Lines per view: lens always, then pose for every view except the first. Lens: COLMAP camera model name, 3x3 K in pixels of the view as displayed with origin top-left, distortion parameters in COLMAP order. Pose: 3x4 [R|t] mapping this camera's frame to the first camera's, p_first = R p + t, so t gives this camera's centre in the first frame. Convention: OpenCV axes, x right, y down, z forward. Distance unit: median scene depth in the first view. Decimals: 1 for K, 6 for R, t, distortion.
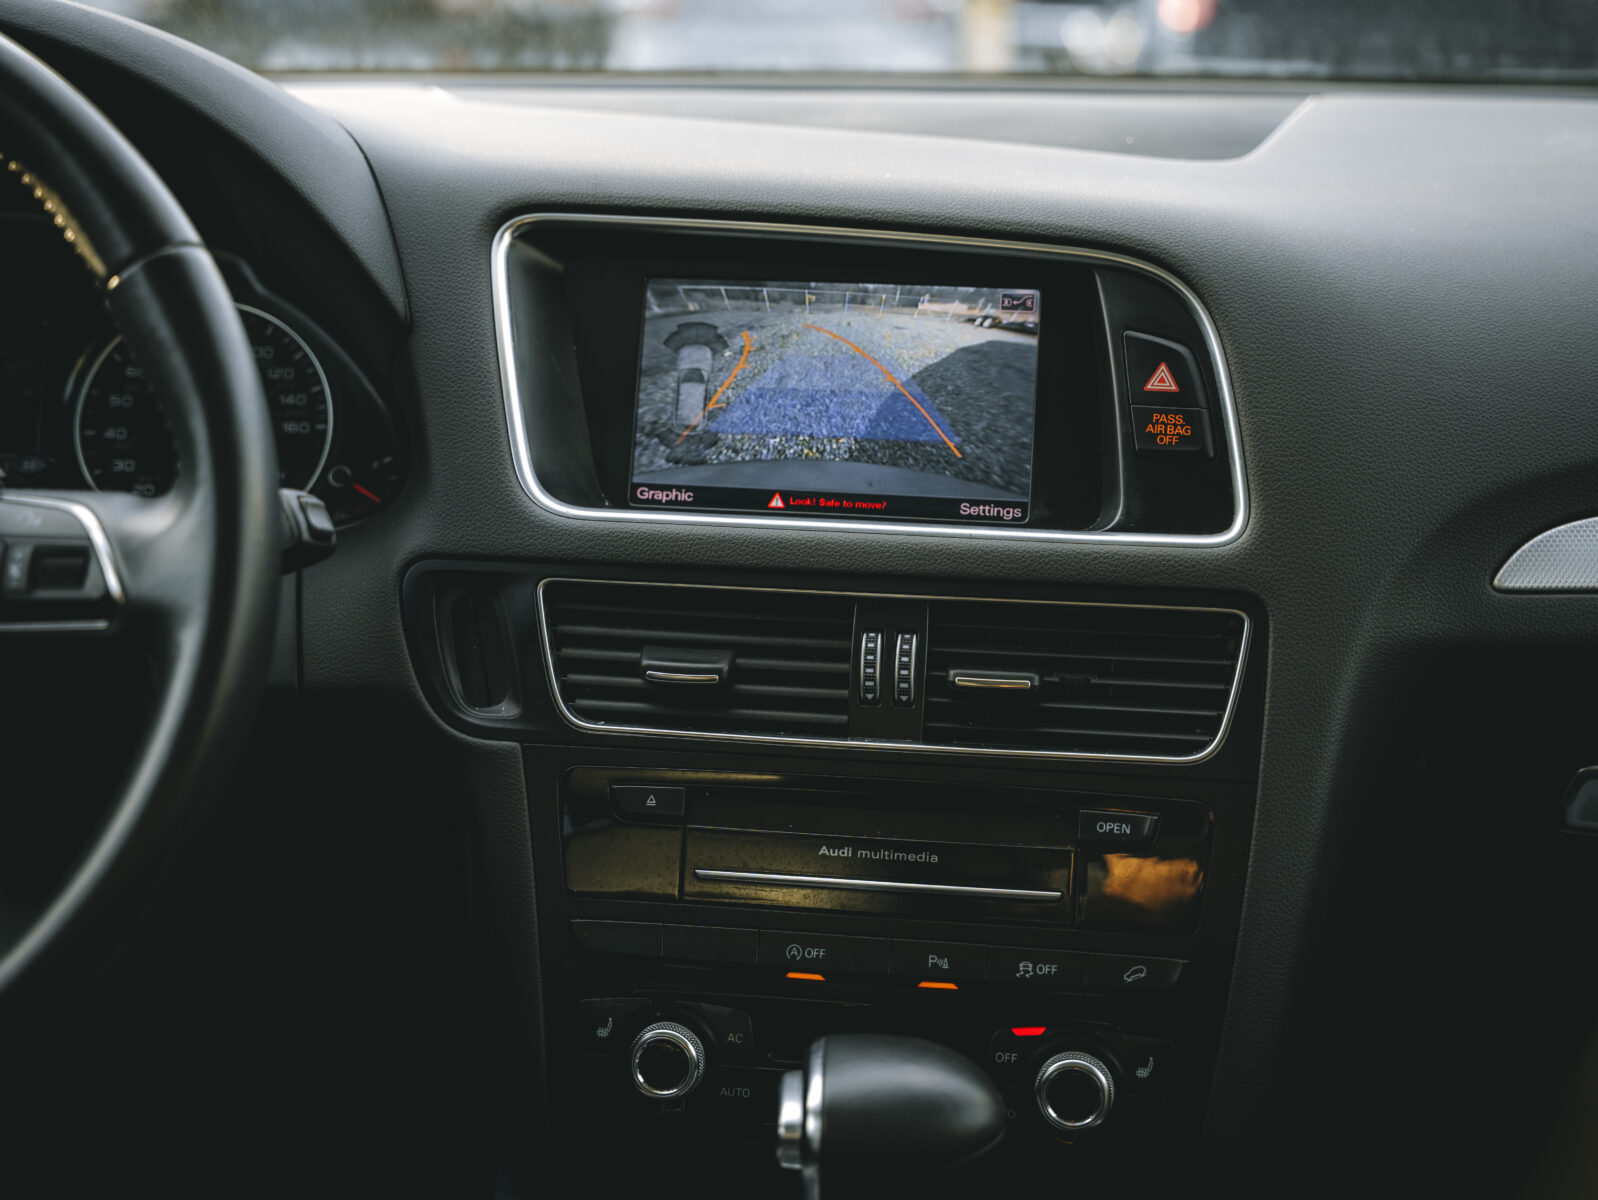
lens RADIAL K [[2579.1, 0, 799.0], [0, 2579.1, 600.0], [0, 0, 1]] dist [0.081081, 0.028399]
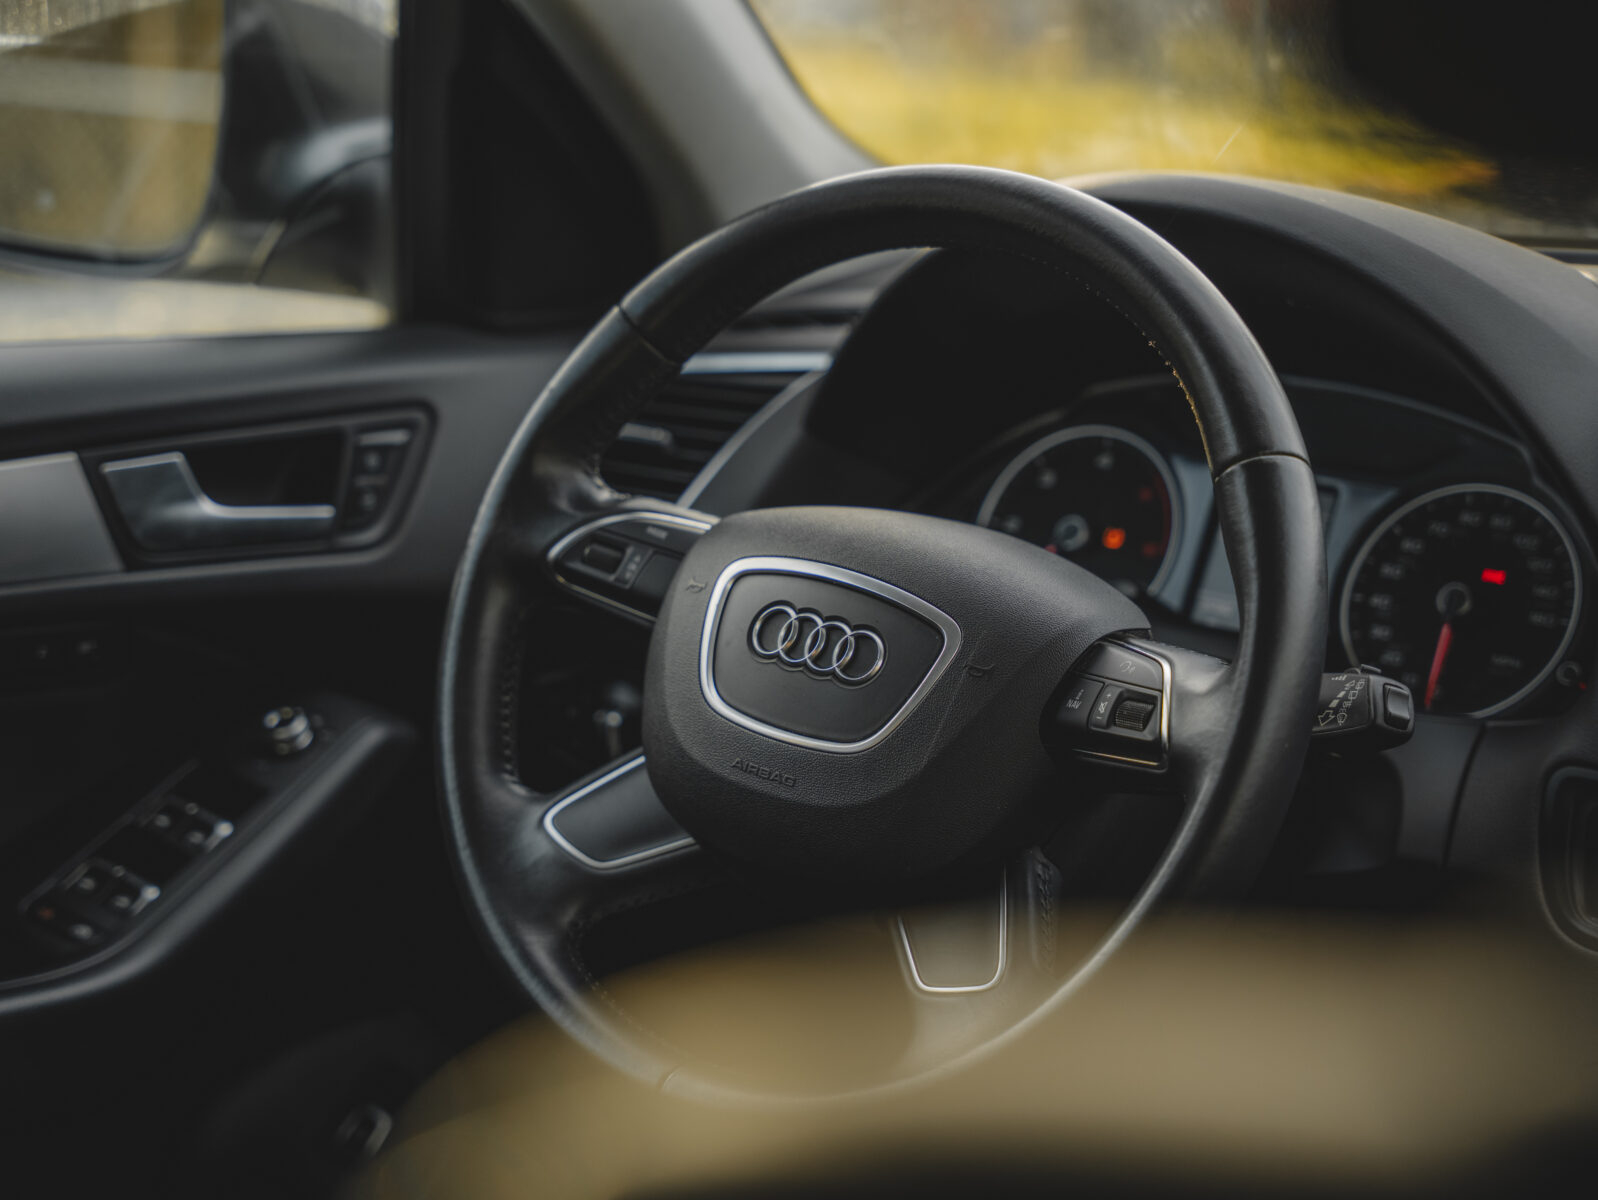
lens RADIAL K [[3375.1, 0, 799.0], [0, 3375.1, 600.0], [0, 0, 1]] dist [0.410789, -2.312300]
pose [[0.797786, 0.138633, -0.586787, 0.407358], [-0.167988, 0.985779, 0.004505, -0.035639], [0.579067, 0.094979, 0.809729, -0.288802]]
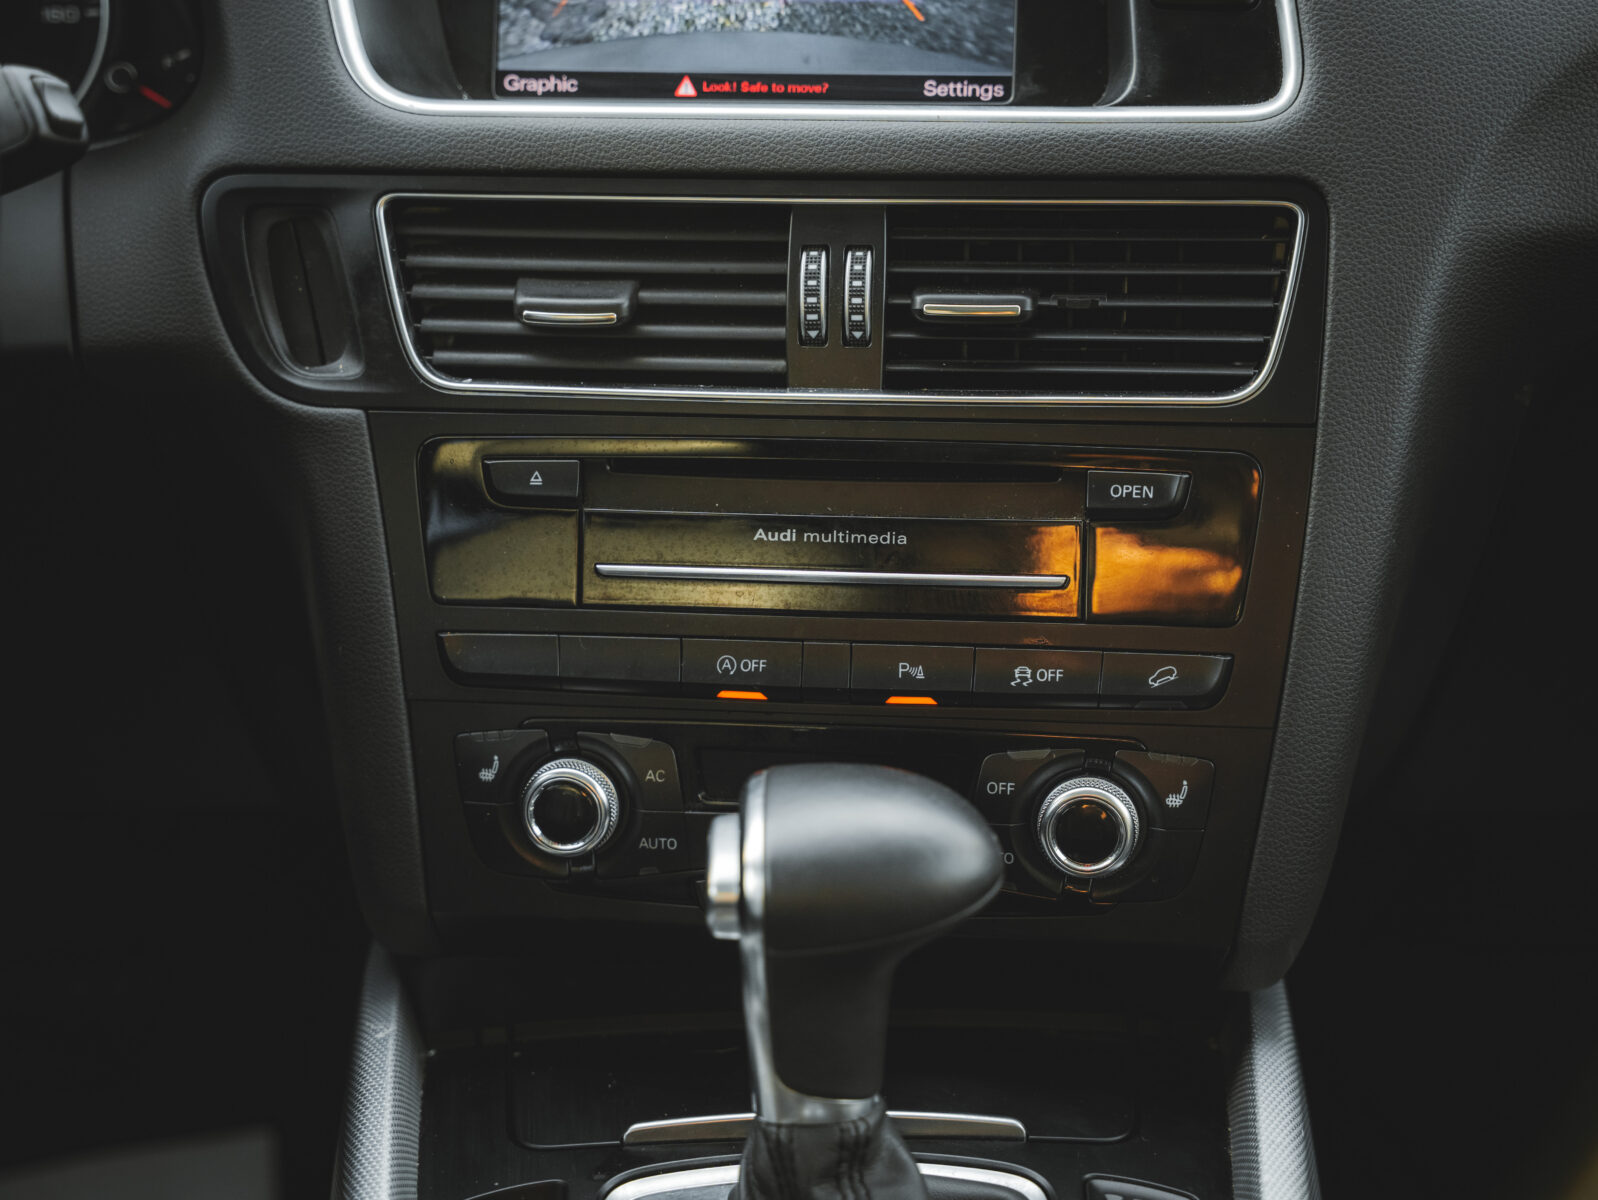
lens RADIAL K [[2839.0, 0, 799.0], [0, 2839.0, 600.0], [0, 0, 1]] dist [0.087592, 0.300131]
pose [[0.999362, -0.033759, 0.011665, 0.010519], [0.032349, 0.993939, 0.105070, 0.026790], [-0.015141, -0.104625, 0.994396, 0.145133]]
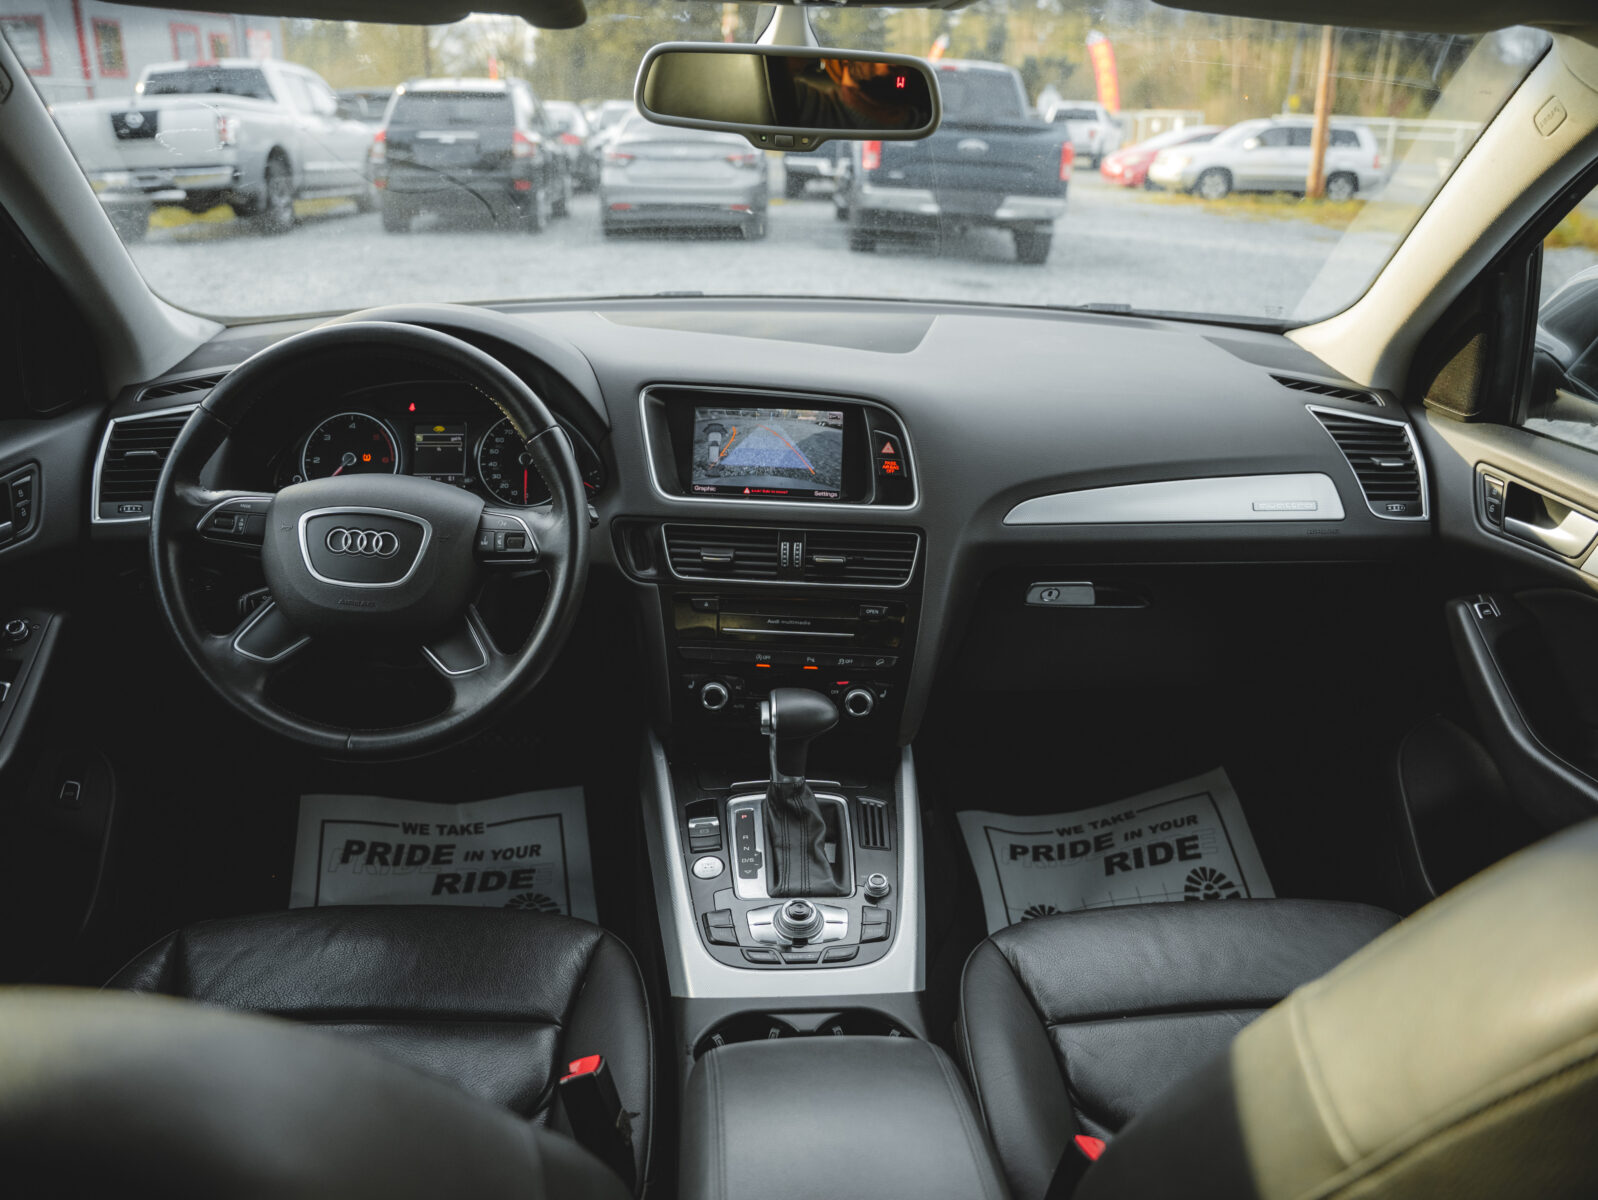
lens RADIAL K [[1262.1, 0, 799.0], [0, 1262.1, 600.0], [0, 0, 1]] dist [-0.175958, 0.118176]
pose [[0.996041, -0.023785, 0.085654, -0.073558], [0.012028, 0.990740, 0.135241, -0.108046], [-0.088077, -0.133675, 0.987104, -0.341254]]
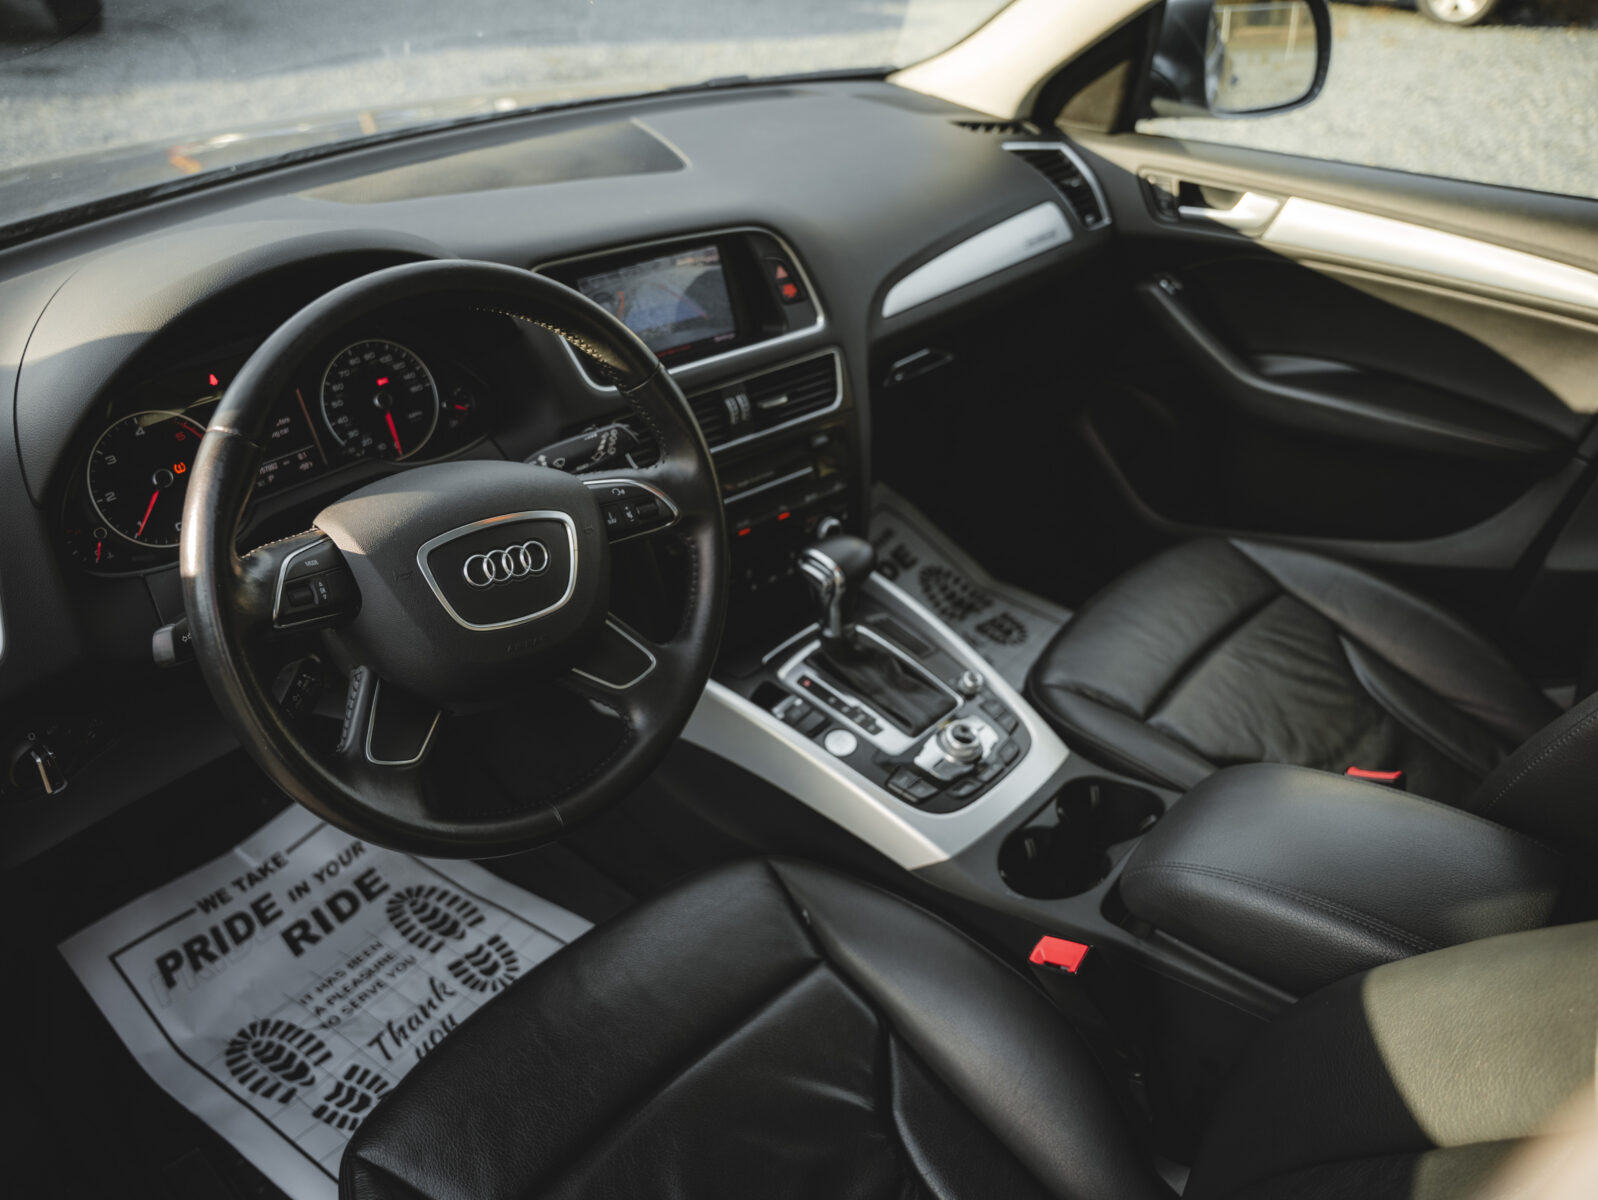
lens RADIAL K [[1212.0, 0, 799.0], [0, 1212.0, 600.0], [0, 0, 1]] dist [-0.154921, 0.090856]
pose [[0.664049, -0.419535, 0.618894, -0.745226], [0.186155, 0.894445, 0.406588, -0.280830], [-0.724144, -0.154784, 0.672054, 0.115676]]
